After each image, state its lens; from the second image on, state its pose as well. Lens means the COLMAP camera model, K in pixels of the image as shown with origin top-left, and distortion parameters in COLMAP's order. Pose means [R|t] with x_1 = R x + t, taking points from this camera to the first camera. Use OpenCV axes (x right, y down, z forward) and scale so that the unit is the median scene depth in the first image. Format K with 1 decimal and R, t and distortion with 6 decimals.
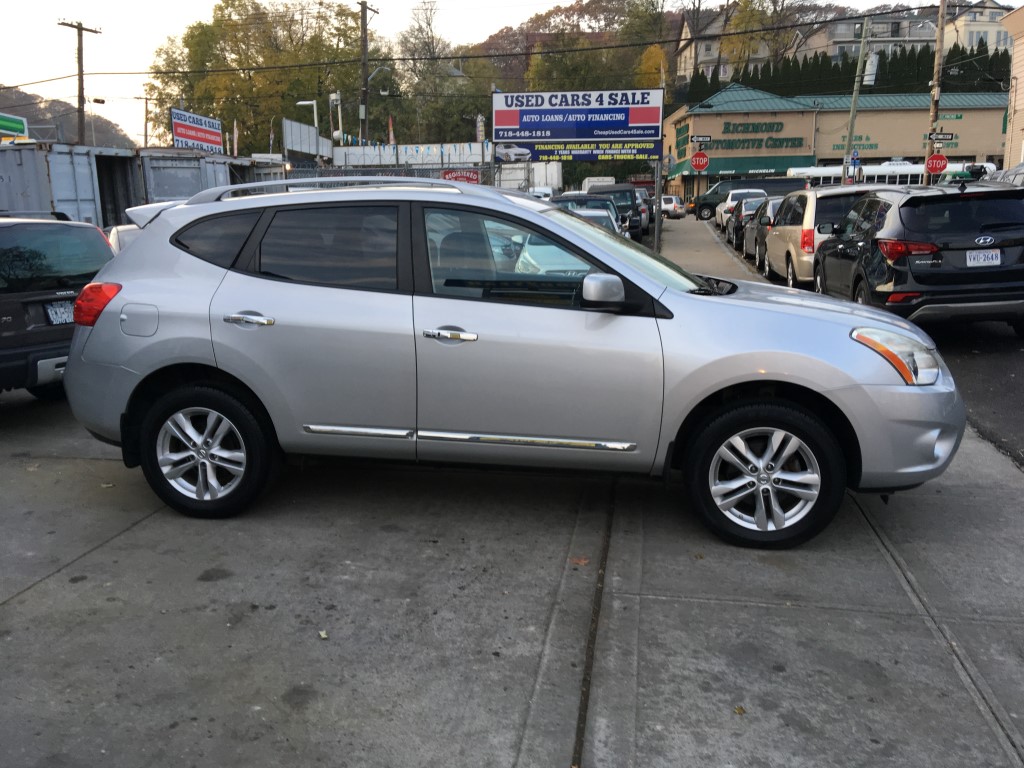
lens RADIAL K [[861.8, 0, 510.1], [0, 861.8, 381.1], [0, 0, 1]] dist [0.114937, -0.172019]
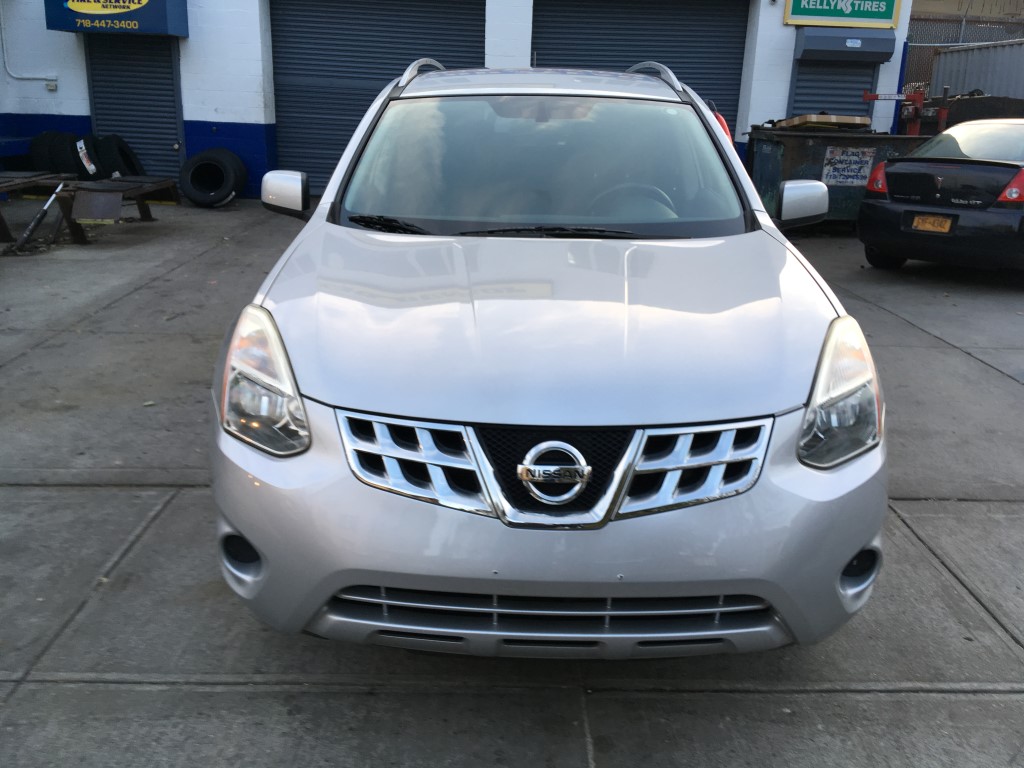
lens RADIAL K [[861.8, 0, 509.3], [0, 861.8, 391.5], [0, 0, 1]] dist [0.114937, -0.172019]
pose [[0.166398, 0.324049, -0.931292, 0.986929], [-0.207544, 0.934811, 0.288190, -0.209697], [0.963969, 0.145330, 0.222806, 1.038972]]
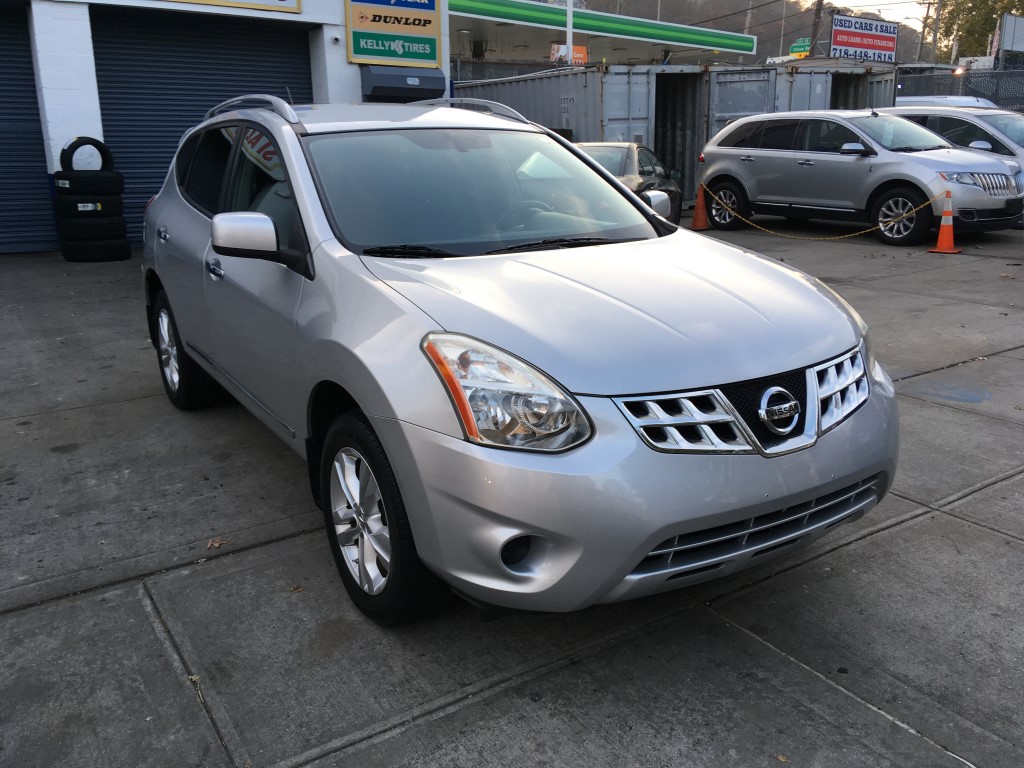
lens RADIAL K [[861.8, 0, 507.5], [0, 861.8, 382.3], [0, 0, 1]] dist [0.114937, -0.172019]
pose [[0.675610, 0.204213, -0.708413, 0.868891], [-0.137049, 0.978912, 0.151486, -0.123764], [0.724409, -0.005259, 0.689350, 0.609910]]
